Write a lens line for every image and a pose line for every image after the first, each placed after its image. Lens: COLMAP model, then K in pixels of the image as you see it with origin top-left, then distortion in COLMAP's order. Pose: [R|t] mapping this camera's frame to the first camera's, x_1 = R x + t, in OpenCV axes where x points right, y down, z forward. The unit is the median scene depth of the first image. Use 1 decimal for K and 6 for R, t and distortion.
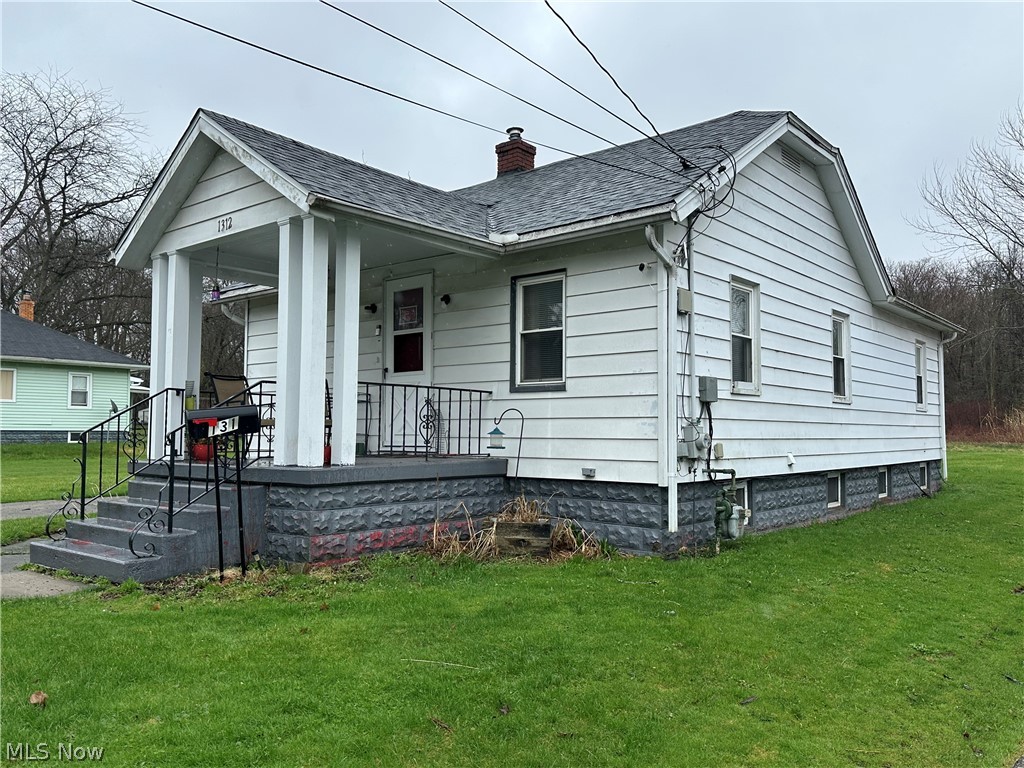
lens RADIAL K [[800.2, 0, 510.8], [0, 800.2, 386.9], [0, 0, 1]] dist [0.081104, -0.055514]
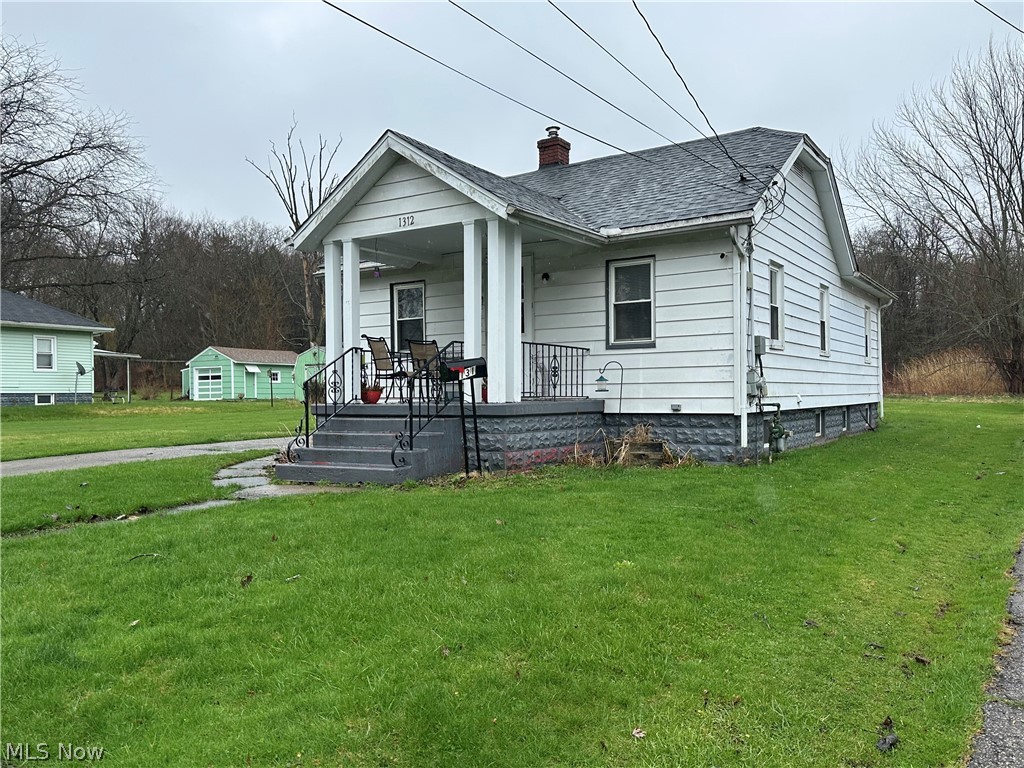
lens RADIAL K [[800.2, 0, 508.3], [0, 800.2, 387.9], [0, 0, 1]] dist [0.081104, -0.055514]
pose [[0.993384, -0.012242, 0.114187, -0.315566], [0.006626, 0.998756, 0.049427, 0.004355], [-0.114650, -0.048343, 0.992229, -0.293408]]
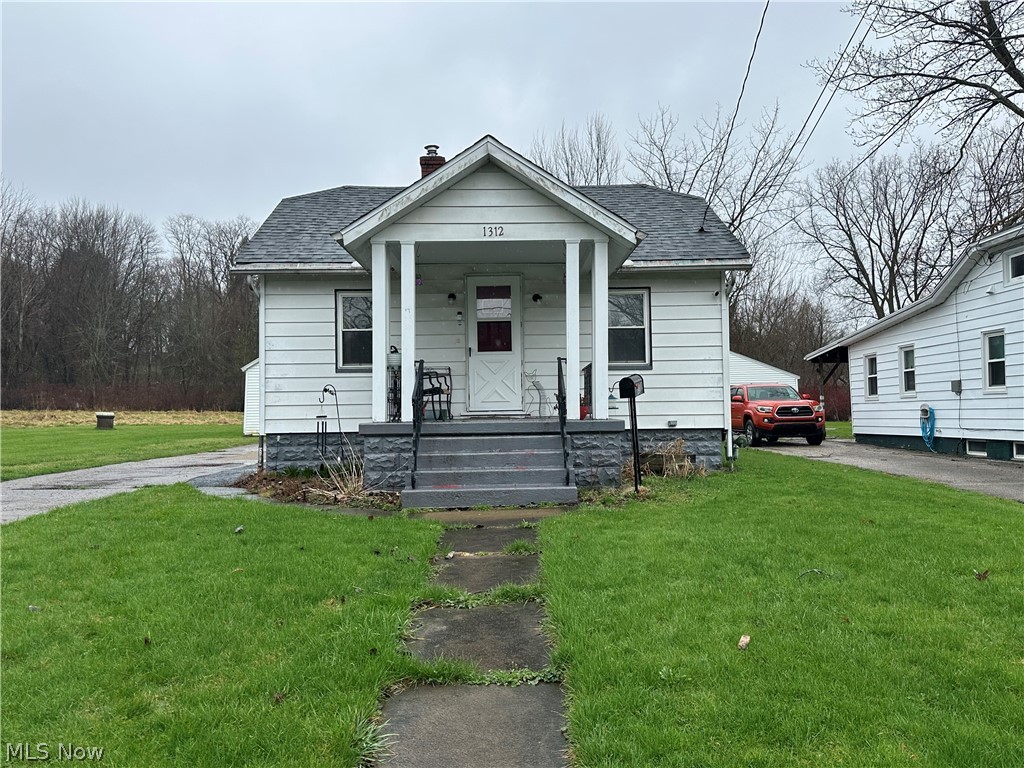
lens RADIAL K [[800.2, 0, 513.0], [0, 800.2, 380.7], [0, 0, 1]] dist [0.081104, -0.055514]
pose [[0.764012, 0.013163, 0.645068, -1.044040], [-0.022195, 0.999736, 0.005888, 0.021288], [-0.644821, -0.018816, 0.764102, 0.023537]]
